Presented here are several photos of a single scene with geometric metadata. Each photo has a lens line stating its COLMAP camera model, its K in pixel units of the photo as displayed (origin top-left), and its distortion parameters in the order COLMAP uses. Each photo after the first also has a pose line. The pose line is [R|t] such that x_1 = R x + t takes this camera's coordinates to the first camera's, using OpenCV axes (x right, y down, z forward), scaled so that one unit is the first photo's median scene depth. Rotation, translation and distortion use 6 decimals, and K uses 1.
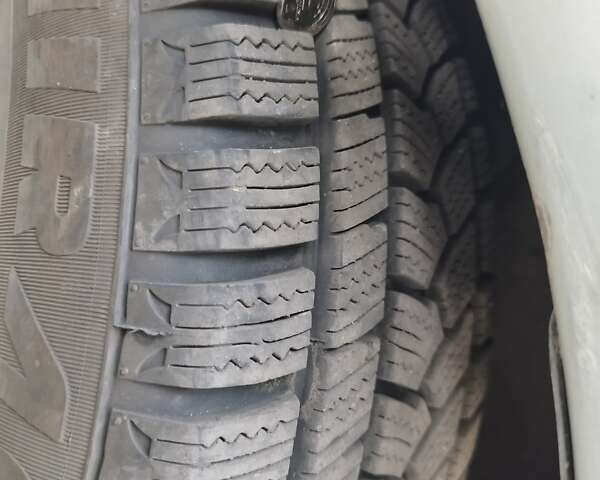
lens RADIAL K [[605.2, 0, 299.8], [0, 605.2, 240.5], [0, 0, 1]] dist [-0.009079, 0.000000]
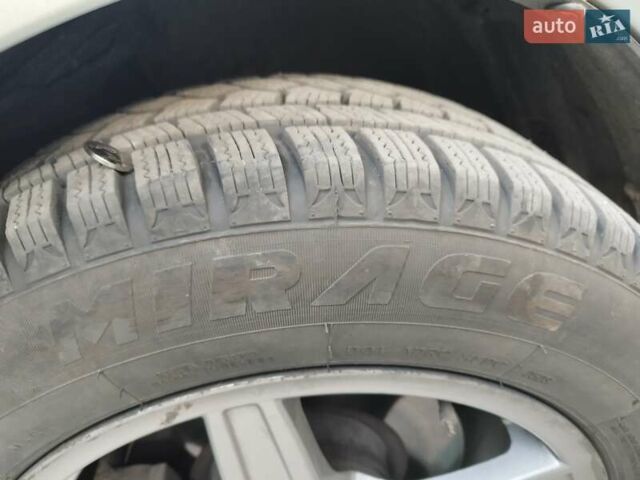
lens RADIAL K [[476.1, 0, 319.5], [0, 476.1, 239.9], [0, 0, 1]] dist [-0.010870, -0.015503]
pose [[-0.164582, -0.972126, 0.166986, -0.535999], [0.970771, -0.129660, 0.201969, -0.168110], [-0.174688, 0.195346, 0.965051, -0.233460]]
